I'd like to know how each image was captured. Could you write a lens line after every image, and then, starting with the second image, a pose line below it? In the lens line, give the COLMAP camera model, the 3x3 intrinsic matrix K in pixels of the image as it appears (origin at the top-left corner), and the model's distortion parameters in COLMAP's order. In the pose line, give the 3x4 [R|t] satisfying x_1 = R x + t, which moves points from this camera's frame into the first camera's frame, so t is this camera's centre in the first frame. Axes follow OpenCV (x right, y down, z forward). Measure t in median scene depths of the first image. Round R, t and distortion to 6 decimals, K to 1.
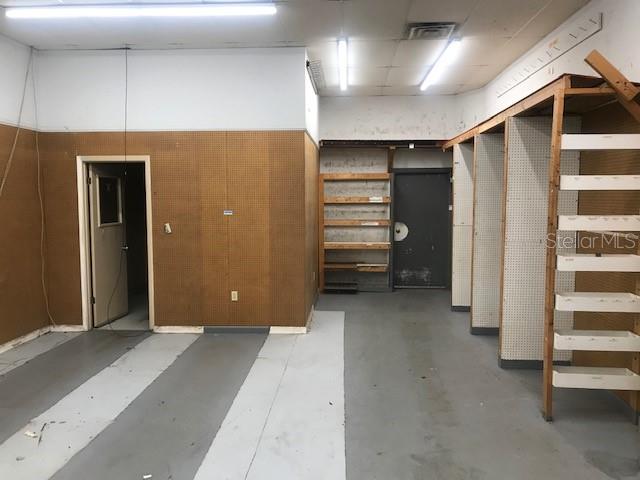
lens RADIAL K [[533.3, 0, 321.5], [0, 533.3, 240.5], [0, 0, 1]] dist [0.040805, -0.018098]
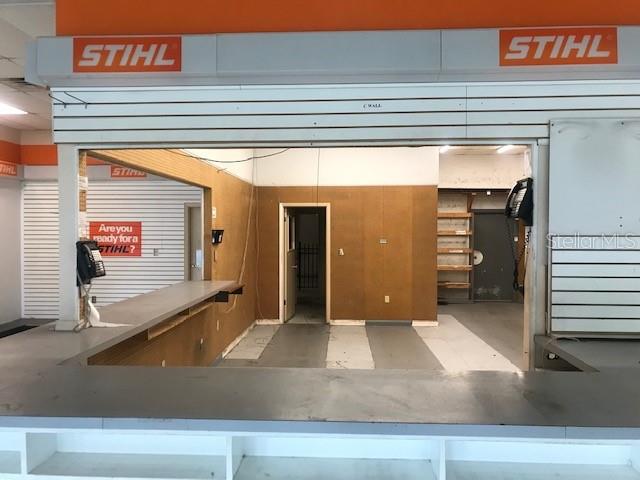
lens RADIAL K [[533.3, 0, 317.7], [0, 533.3, 237.7], [0, 0, 1]] dist [0.040805, -0.018098]
pose [[0.999984, 0.002885, -0.004835, -0.313795], [-0.003210, 0.997641, -0.068565, 0.034376], [0.004626, 0.068580, 0.997635, -0.406616]]
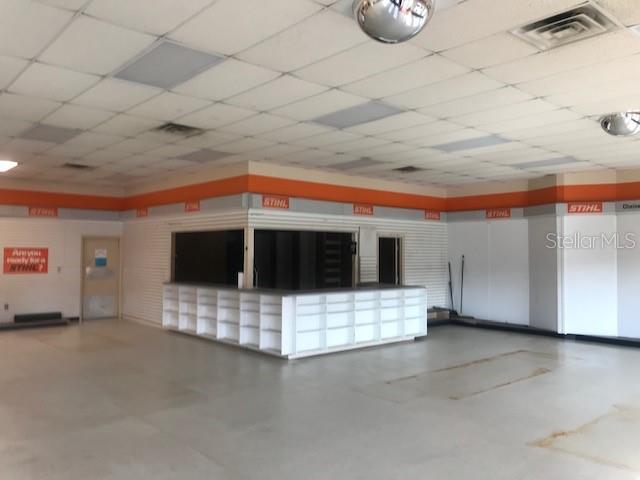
lens RADIAL K [[533.3, 0, 319.1], [0, 533.3, 241.2], [0, 0, 1]] dist [0.040805, -0.018098]
pose [[0.711888, 0.022259, 0.701941, -4.581137], [0.051690, 0.995126, -0.083979, 0.242893], [-0.700389, 0.096067, 0.707267, -3.018341]]
